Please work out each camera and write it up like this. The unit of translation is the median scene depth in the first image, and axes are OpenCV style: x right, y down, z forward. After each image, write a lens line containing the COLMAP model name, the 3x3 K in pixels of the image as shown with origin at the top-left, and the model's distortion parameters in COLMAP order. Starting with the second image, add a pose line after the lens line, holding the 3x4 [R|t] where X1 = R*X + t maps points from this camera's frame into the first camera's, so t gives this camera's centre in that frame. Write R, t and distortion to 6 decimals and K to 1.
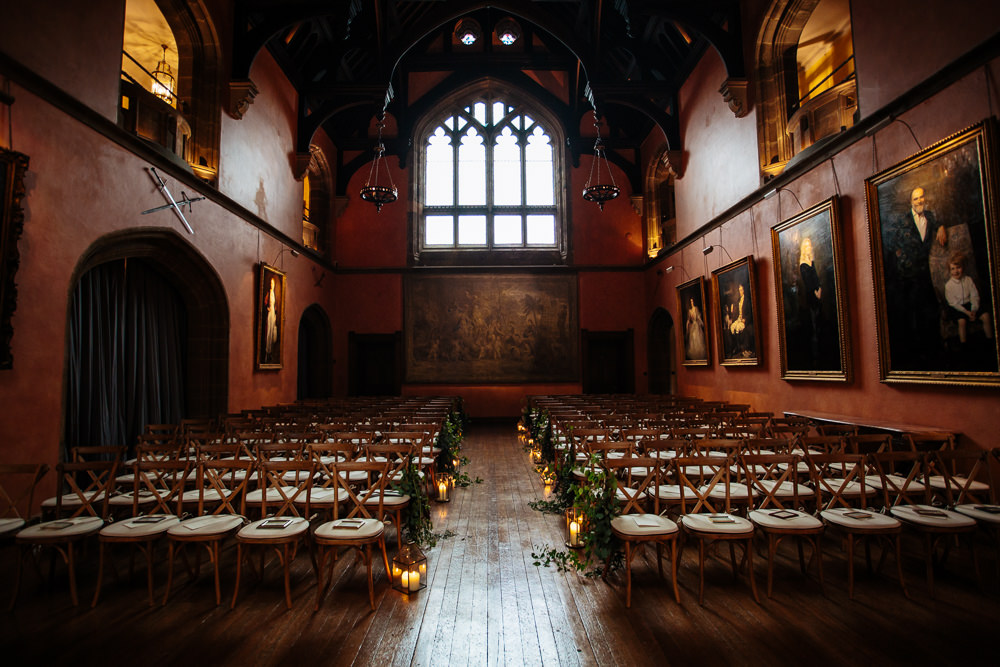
lens RADIAL K [[498.4, 0, 500.9], [0, 498.4, 326.0], [0, 0, 1]] dist [-0.010583, 0.001426]
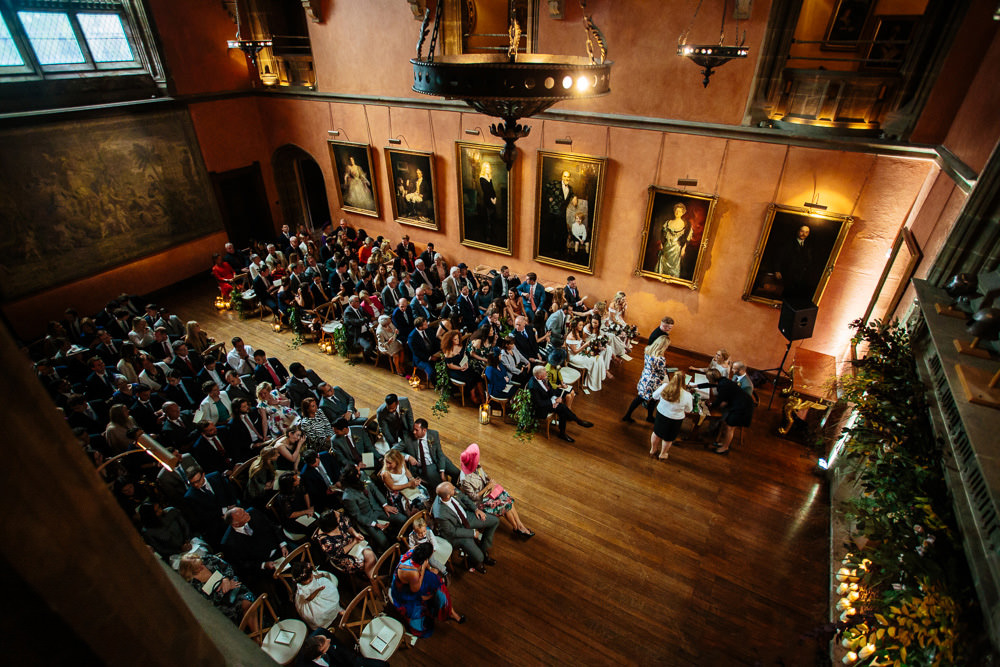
lens RADIAL K [[471.3, 0, 498.3], [0, 471.3, 340.4], [0, 0, 1]] dist [-0.036128, 0.000731]
pose [[0.521563, -0.453878, 0.722473, -0.320692], [-0.077730, 0.817969, 0.569986, -0.271521], [-0.849665, -0.353441, 0.391343, 0.105110]]
